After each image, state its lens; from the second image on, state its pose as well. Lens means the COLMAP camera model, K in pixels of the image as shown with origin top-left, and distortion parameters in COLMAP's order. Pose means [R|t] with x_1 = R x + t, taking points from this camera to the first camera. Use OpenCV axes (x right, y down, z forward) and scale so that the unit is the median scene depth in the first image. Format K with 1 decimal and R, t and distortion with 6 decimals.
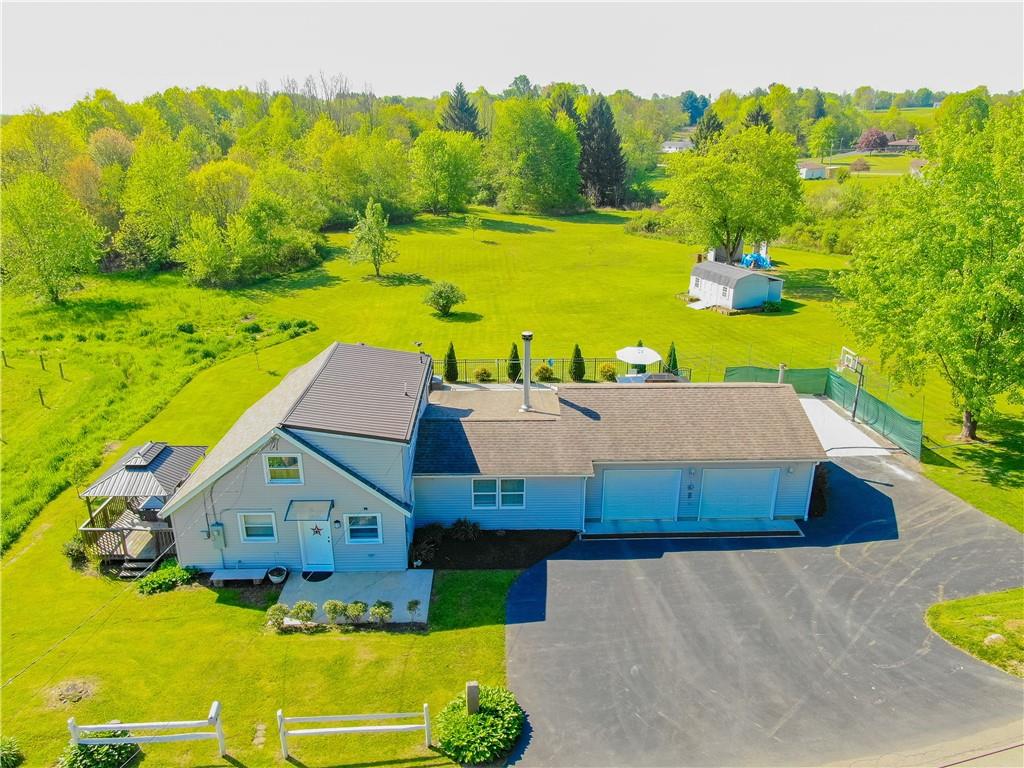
lens RADIAL K [[728.9, 0, 512.0], [0, 728.9, 384.0], [0, 0, 1]] dist [-0.013426, -0.004448]
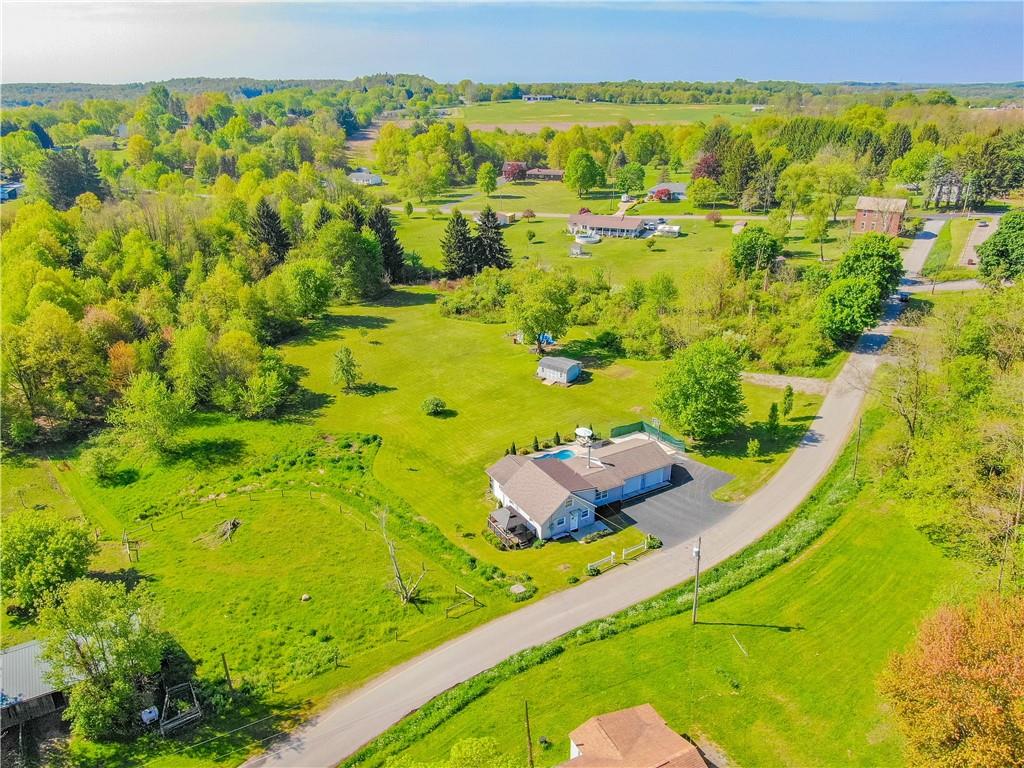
lens RADIAL K [[723.9, 0, 512.0], [0, 723.9, 384.0], [0, 0, 1]] dist [-0.008518, -0.004740]
pose [[0.874858, -0.188590, 0.446158, -1.525998], [0.168634, 0.982055, 0.084444, -0.610146], [-0.454077, 0.001361, 0.890962, -1.552670]]
